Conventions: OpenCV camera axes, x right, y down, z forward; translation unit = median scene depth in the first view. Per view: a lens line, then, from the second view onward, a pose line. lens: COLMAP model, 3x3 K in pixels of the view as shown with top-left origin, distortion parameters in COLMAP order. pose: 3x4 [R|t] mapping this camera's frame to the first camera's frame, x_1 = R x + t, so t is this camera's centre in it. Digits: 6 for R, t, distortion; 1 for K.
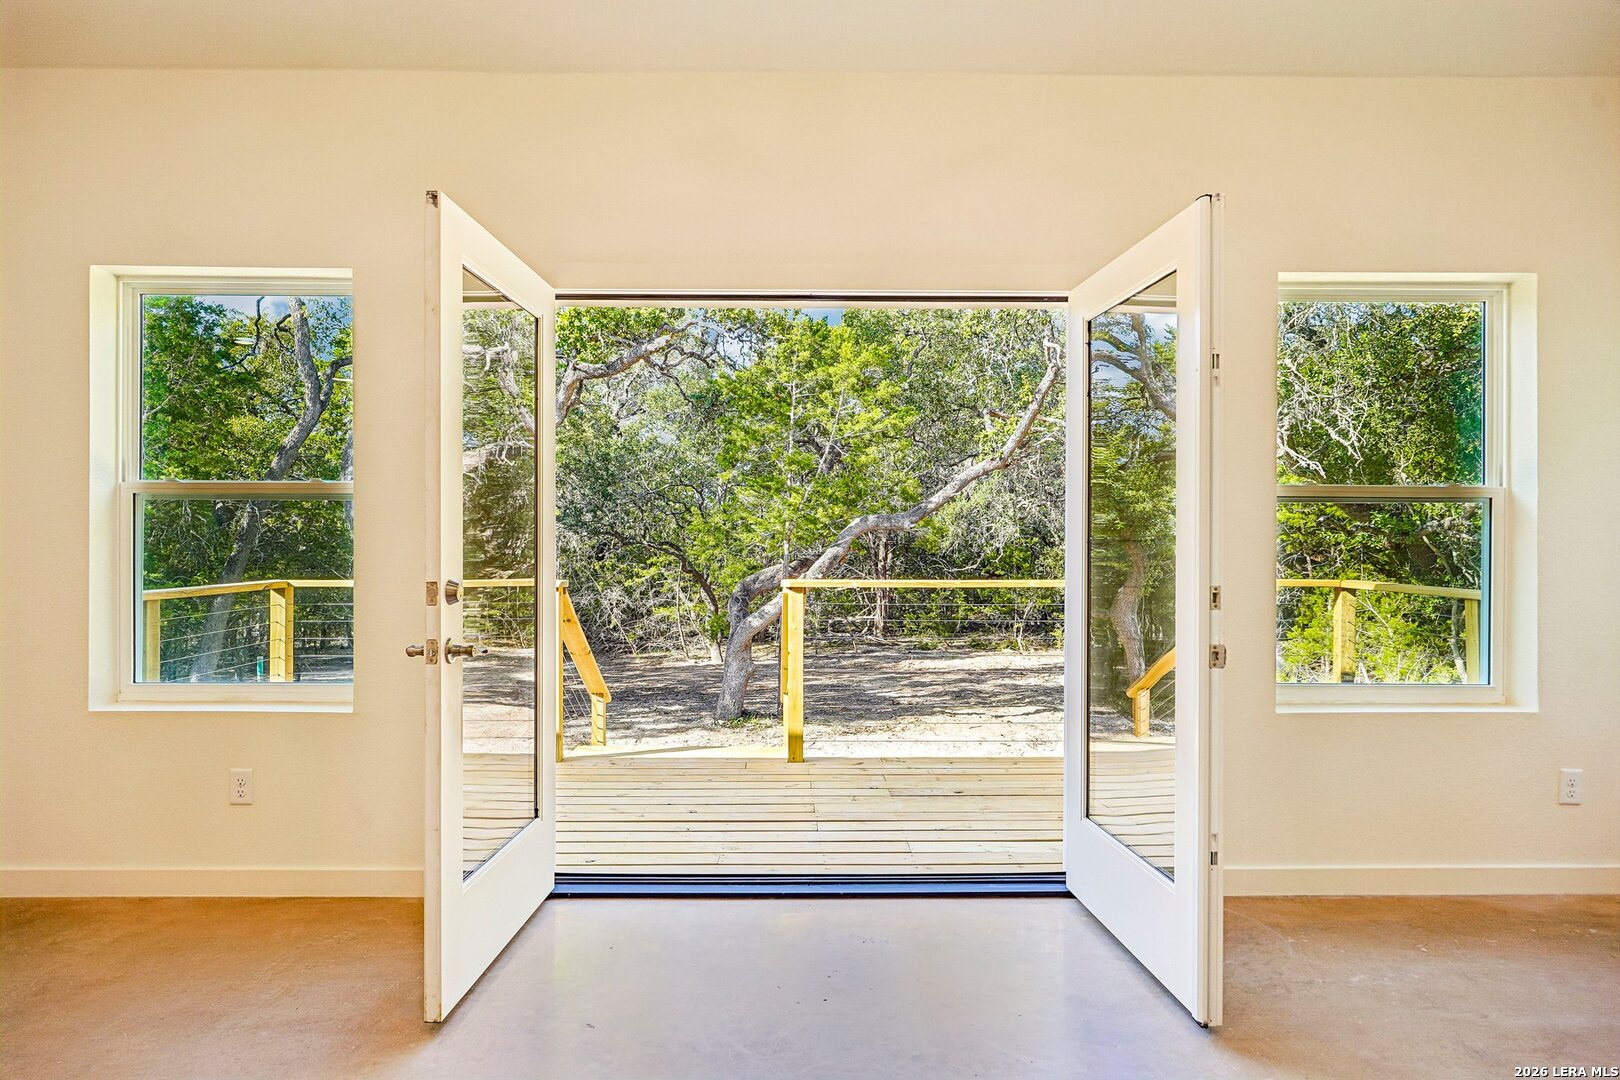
lens RADIAL K [[963.8, 0, 819.6], [0, 963.8, 539.8], [0, 0, 1]] dist [-0.002418, 0.000670]
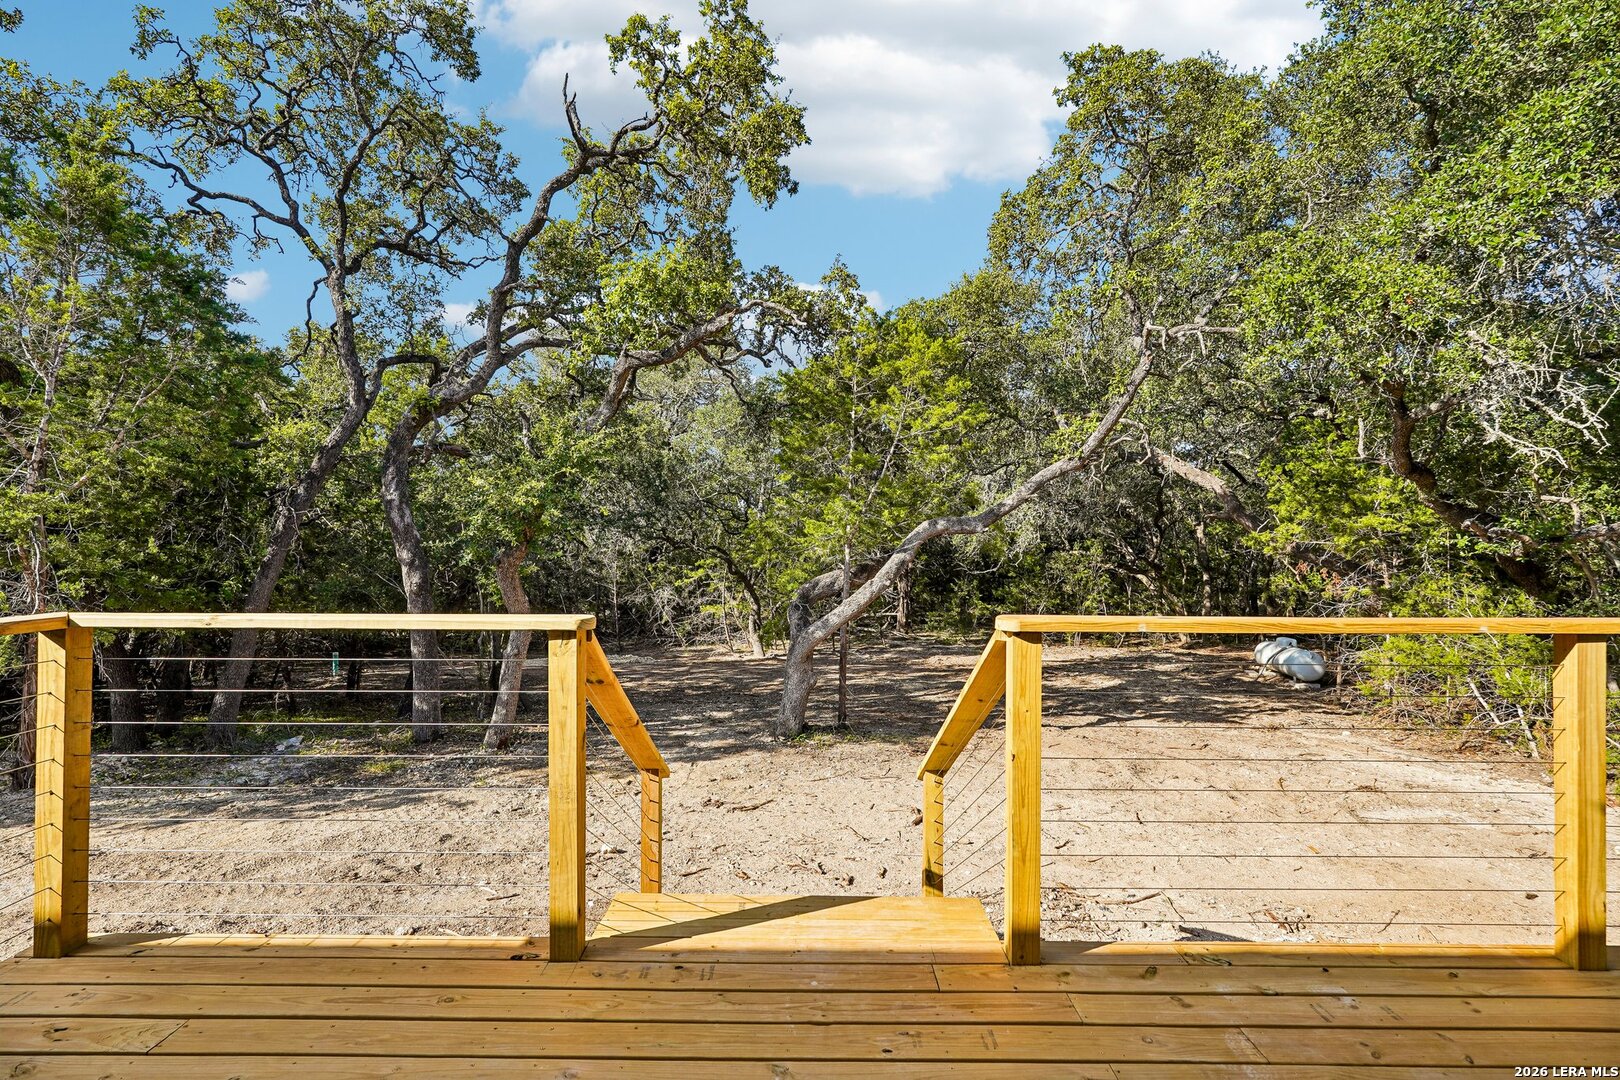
lens RADIAL K [[743.7, 0, 807.5], [0, 743.7, 543.9], [0, 0, 1]] dist [-0.011588, 0.005072]
pose [[0.999818, 0.003250, -0.018781, -0.044725], [-0.003283, 0.999993, -0.001694, 0.000658], [0.018776, 0.001756, 0.999822, 0.195370]]
